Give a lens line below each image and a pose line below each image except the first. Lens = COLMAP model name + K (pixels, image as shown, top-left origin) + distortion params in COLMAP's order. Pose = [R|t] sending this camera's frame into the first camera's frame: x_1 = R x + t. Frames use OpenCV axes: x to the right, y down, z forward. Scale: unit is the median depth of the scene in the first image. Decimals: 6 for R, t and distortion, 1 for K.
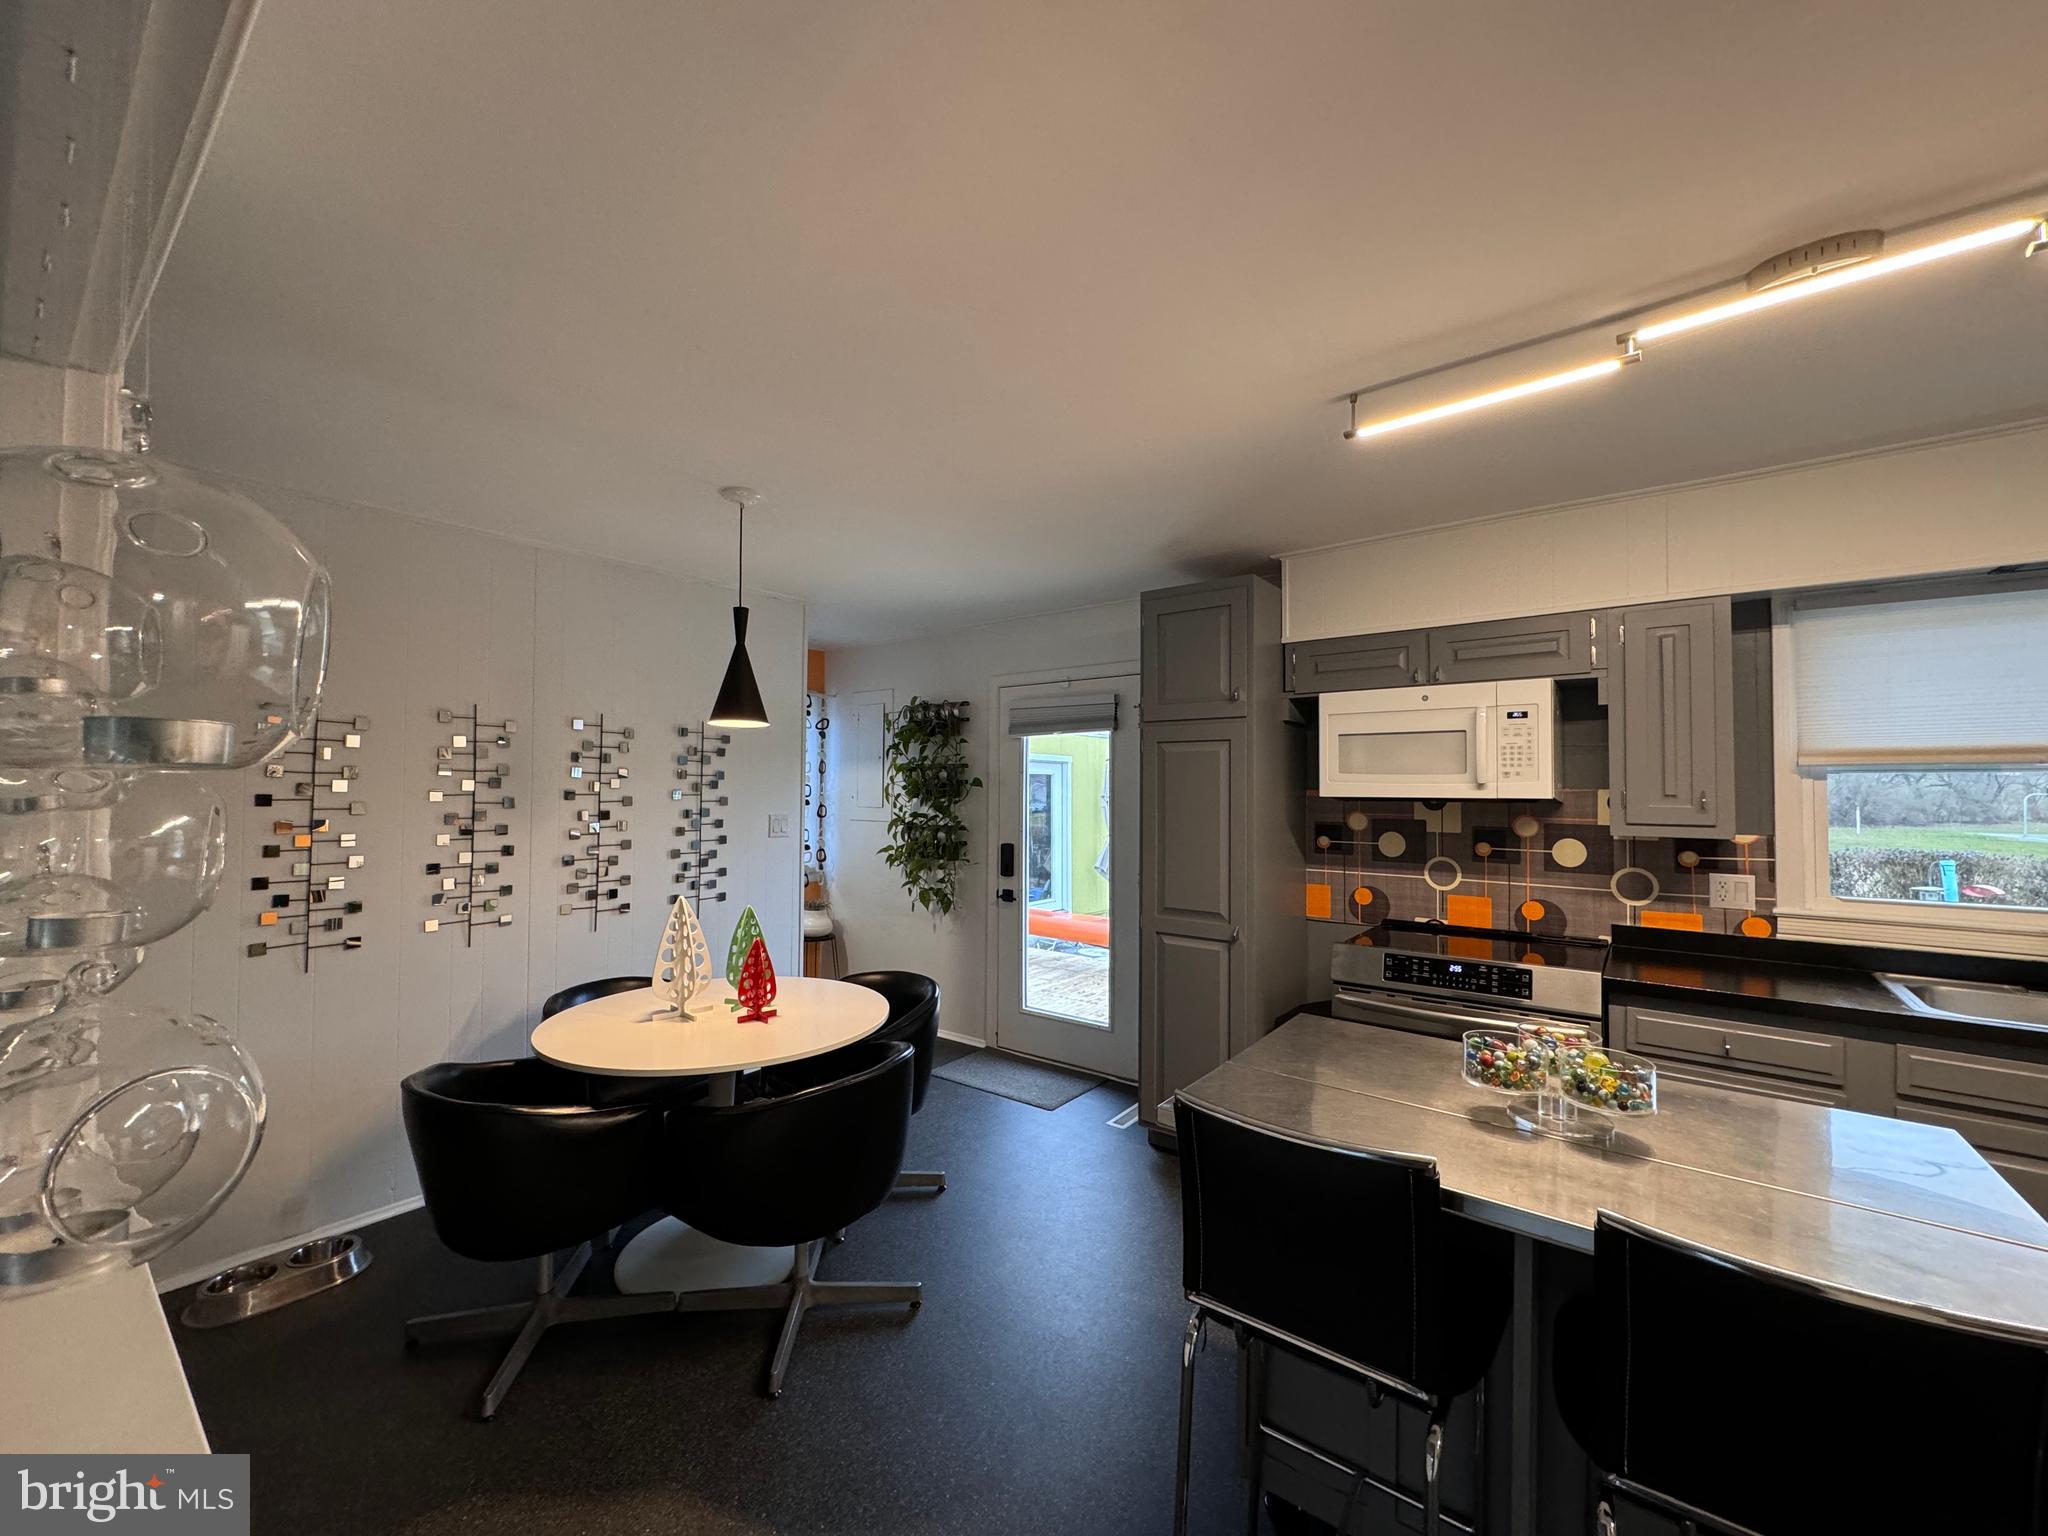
lens RADIAL K [[815.7, 0, 1019.1], [0, 815.7, 774.6], [0, 0, 1]] dist [0.000237, 0.000107]
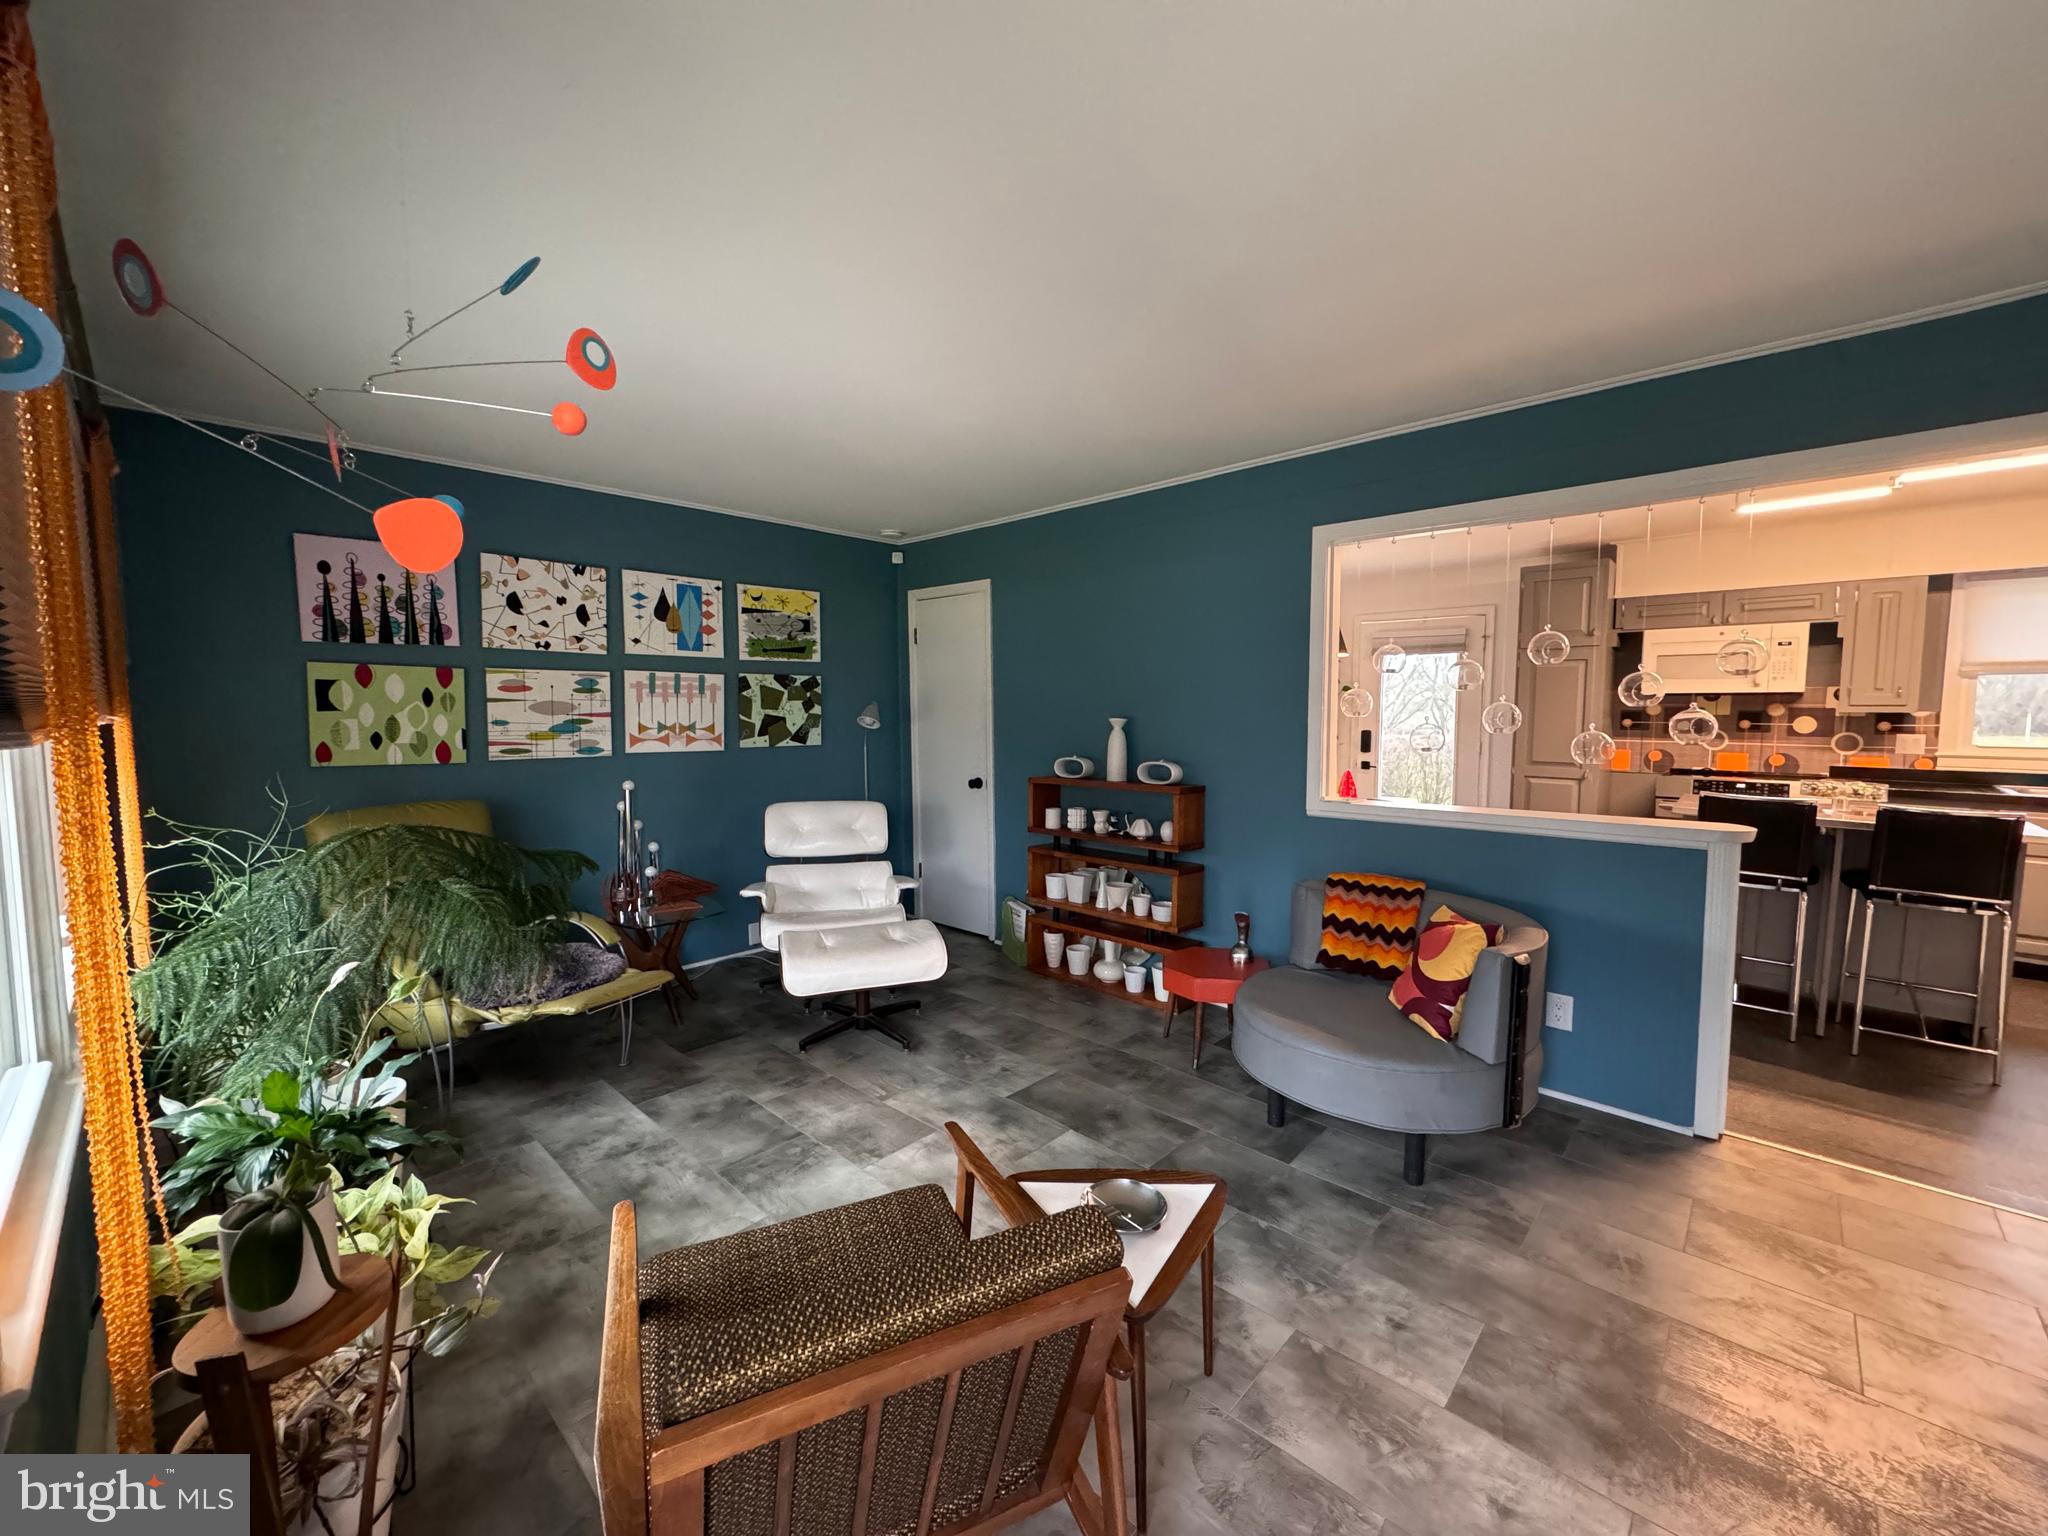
lens RADIAL K [[812.9, 0, 1023.5], [0, 812.9, 769.5], [0, 0, 1]] dist [-0.000950, 0.000317]
pose [[0.995657, -0.001199, -0.093094, -0.776444], [0.010366, 0.995128, 0.098044, 0.006773], [0.092523, -0.098583, 0.990818, -0.820859]]
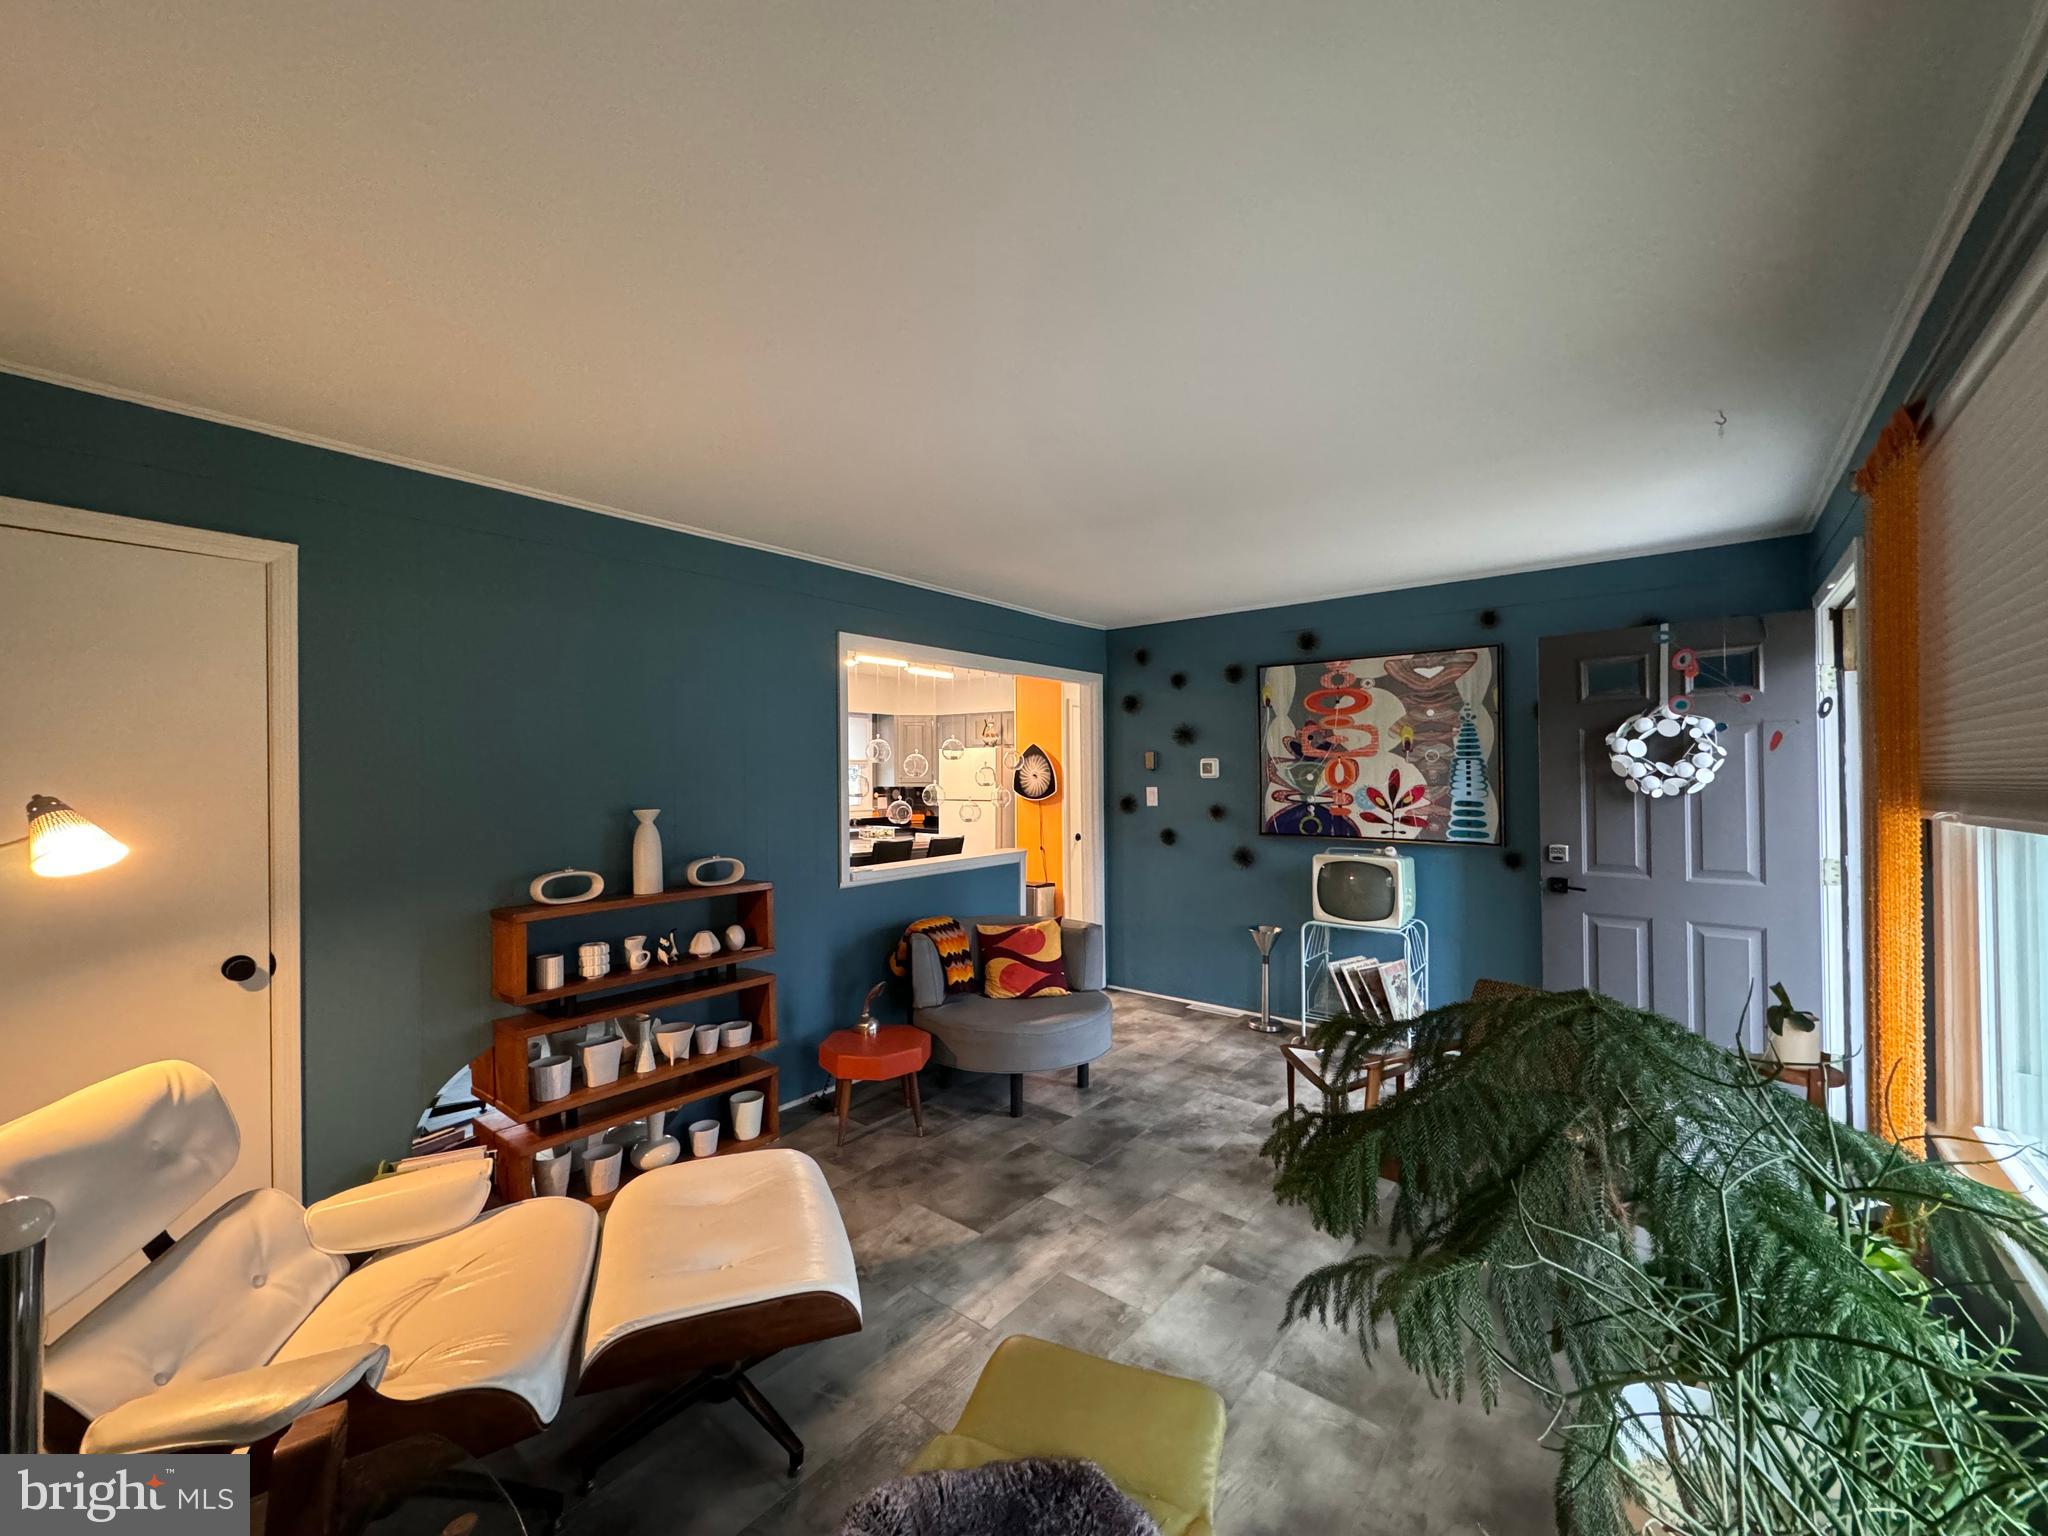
lens RADIAL K [[812.9, 0, 1023.5], [0, 812.9, 769.5], [0, 0, 1]] dist [-0.000950, 0.000317]
pose [[0.025928, 0.001484, 0.999663, -1.746550], [-0.013262, 0.999911, -0.001140, 0.001352], [-0.999576, -0.013228, 0.025946, 0.040033]]
